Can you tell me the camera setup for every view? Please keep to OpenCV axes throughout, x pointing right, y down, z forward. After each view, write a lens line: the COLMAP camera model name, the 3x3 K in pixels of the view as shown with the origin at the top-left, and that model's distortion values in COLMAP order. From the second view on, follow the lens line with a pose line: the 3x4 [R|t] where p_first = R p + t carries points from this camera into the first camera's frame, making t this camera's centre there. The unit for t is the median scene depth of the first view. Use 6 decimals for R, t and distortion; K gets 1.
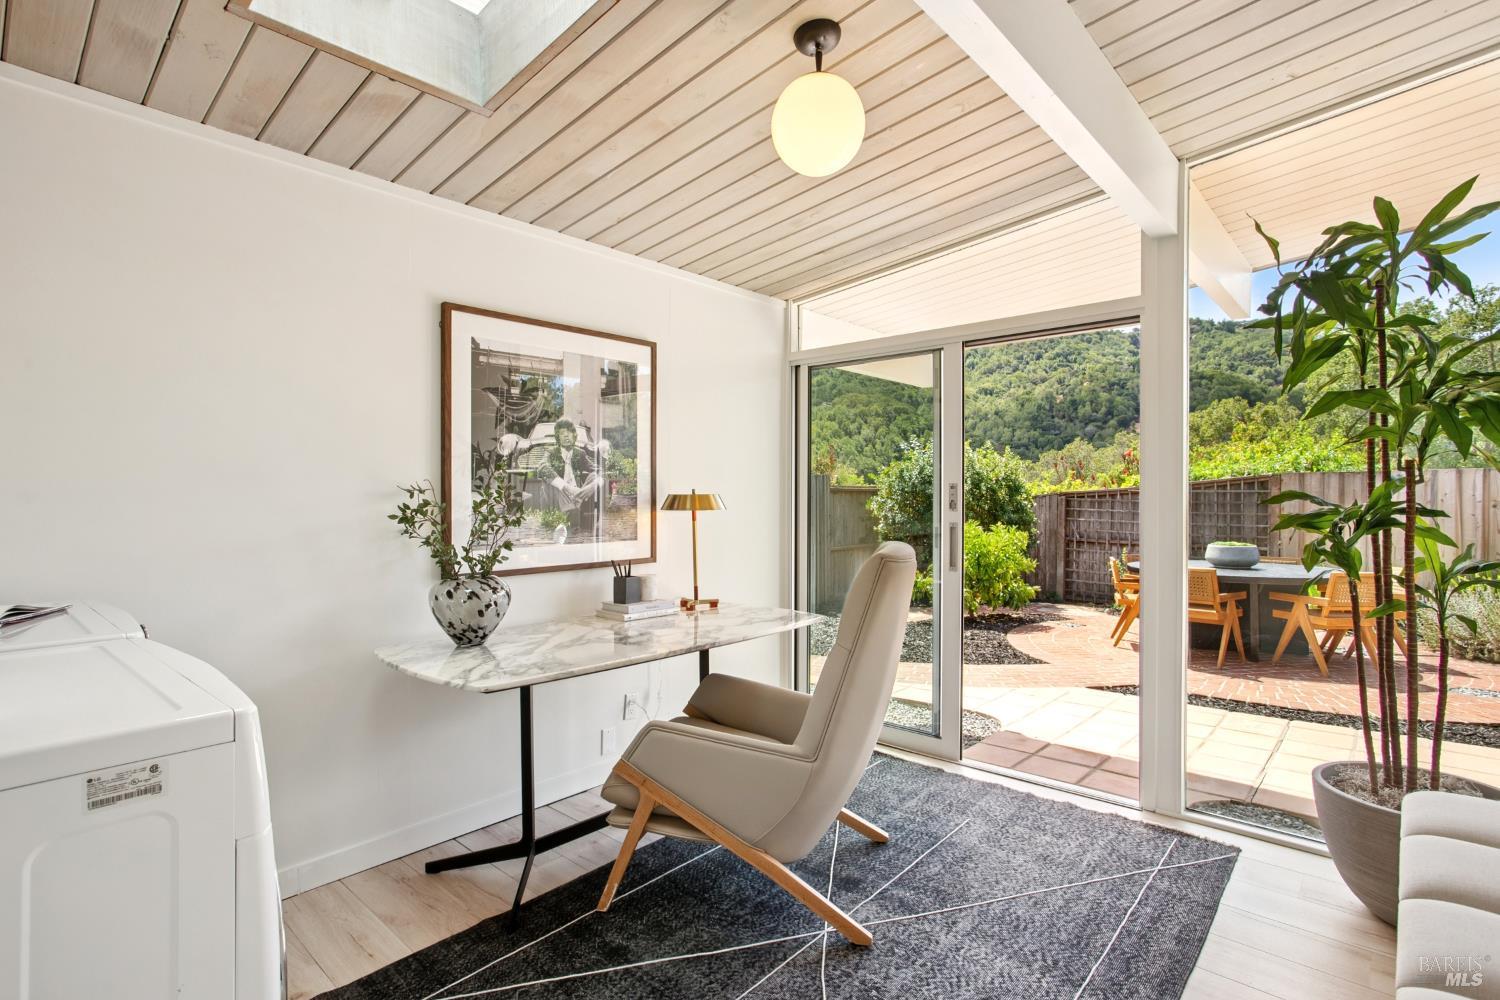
lens RADIAL K [[742.0, 0, 738.0], [0, 742.0, 508.4], [0, 0, 1]] dist [-0.020992, 0.006086]
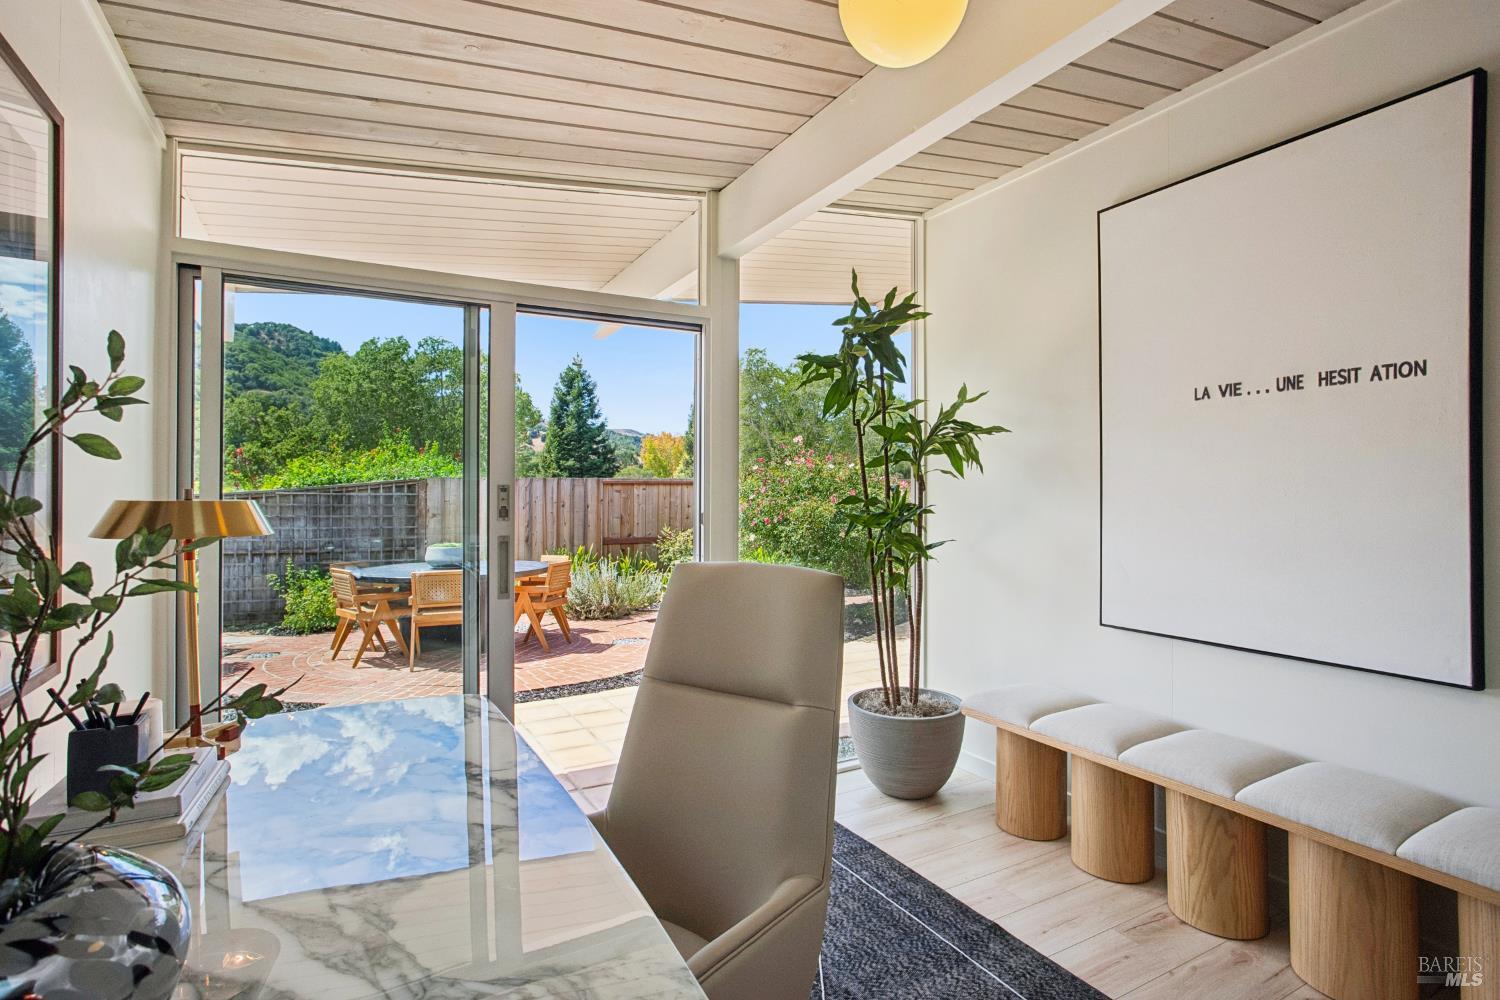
lens RADIAL K [[742.0, 0, 741.9], [0, 742.0, 500.2], [0, 0, 1]] dist [-0.020992, 0.006086]
pose [[0.322004, -0.005997, 0.946719, -0.332960], [0.019763, 0.999805, -0.000389, -0.011637], [-0.946532, 0.018836, 0.322059, 0.487014]]
